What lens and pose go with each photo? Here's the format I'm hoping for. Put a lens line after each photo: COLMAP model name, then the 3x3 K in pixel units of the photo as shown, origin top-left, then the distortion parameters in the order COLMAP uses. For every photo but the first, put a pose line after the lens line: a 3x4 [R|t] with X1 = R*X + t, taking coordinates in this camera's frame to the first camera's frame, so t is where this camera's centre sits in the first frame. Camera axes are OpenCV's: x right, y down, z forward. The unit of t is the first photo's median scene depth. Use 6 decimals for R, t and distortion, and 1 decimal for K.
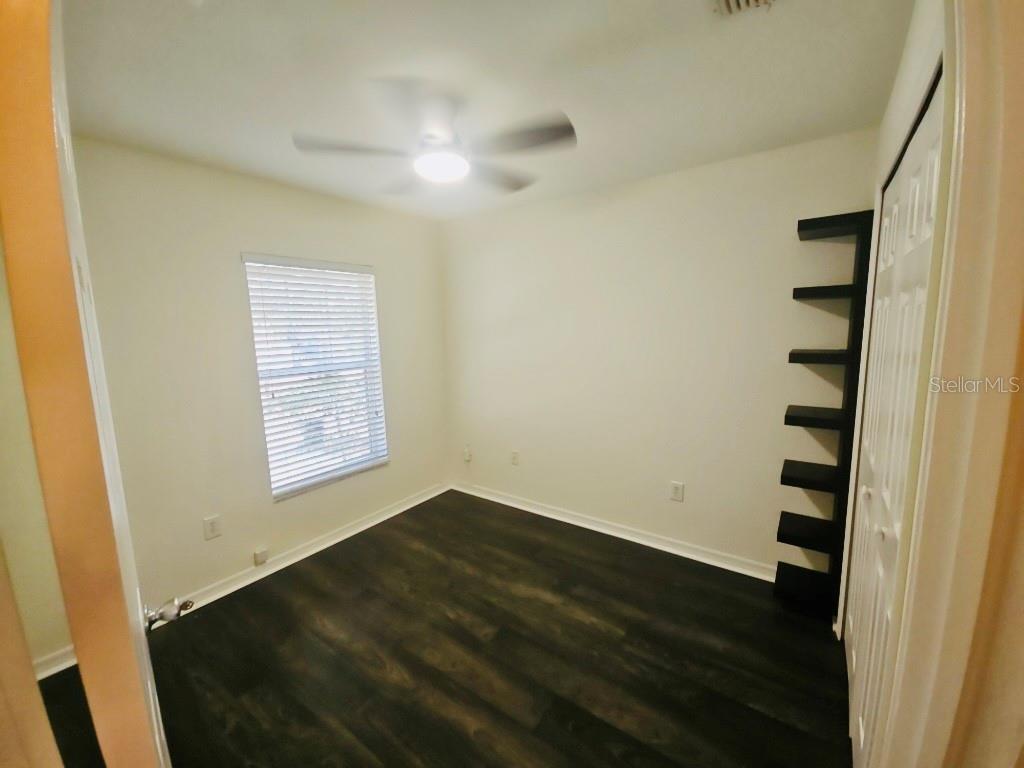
lens RADIAL K [[417.1, 0, 510.8], [0, 417.1, 382.6], [0, 0, 1]] dist [0.015881, -0.010093]
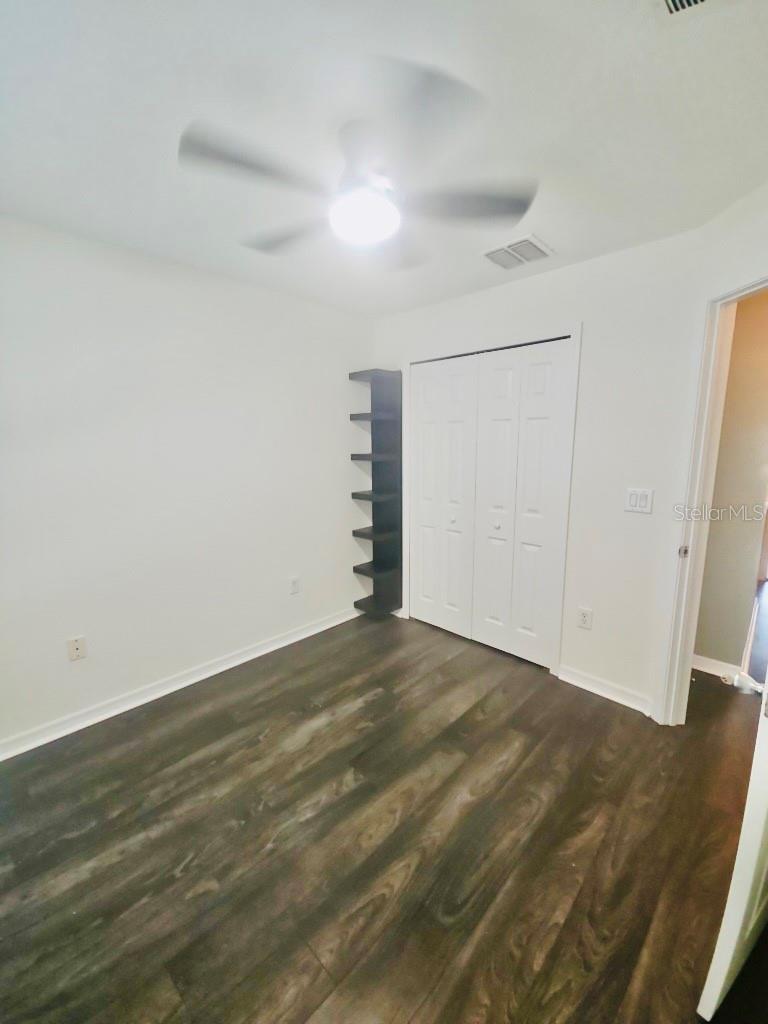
lens RADIAL K [[412.2, 0, 388.1], [0, 412.2, 509.8], [0, 0, 1]] dist [0.028690, -0.017922]
pose [[0.137410, -0.136941, 0.981002, -0.701474], [0.136177, 0.983604, 0.118230, -0.039966], [-0.981109, 0.117344, 0.153805, 0.622399]]
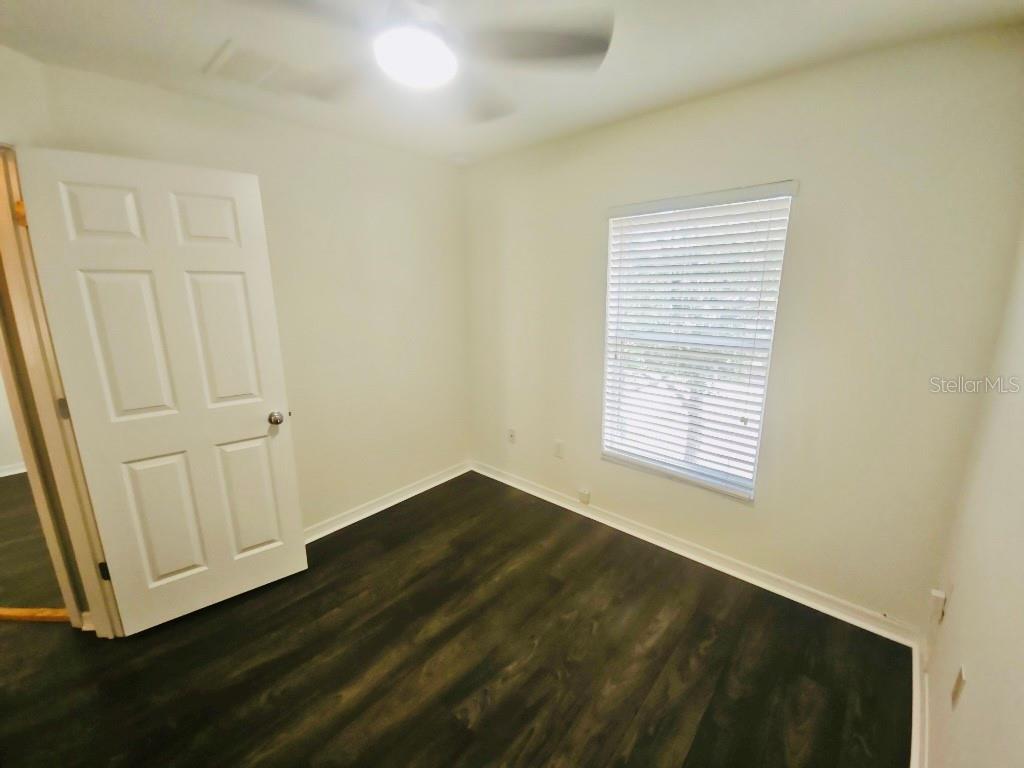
lens RADIAL K [[417.1, 0, 510.8], [0, 417.1, 382.6], [0, 0, 1]] dist [0.015881, -0.010093]
pose [[-0.103772, 0.244810, -0.964002, 0.434350], [-0.128005, 0.957887, 0.257037, -0.138448], [0.986330, 0.150070, -0.068065, 0.885191]]
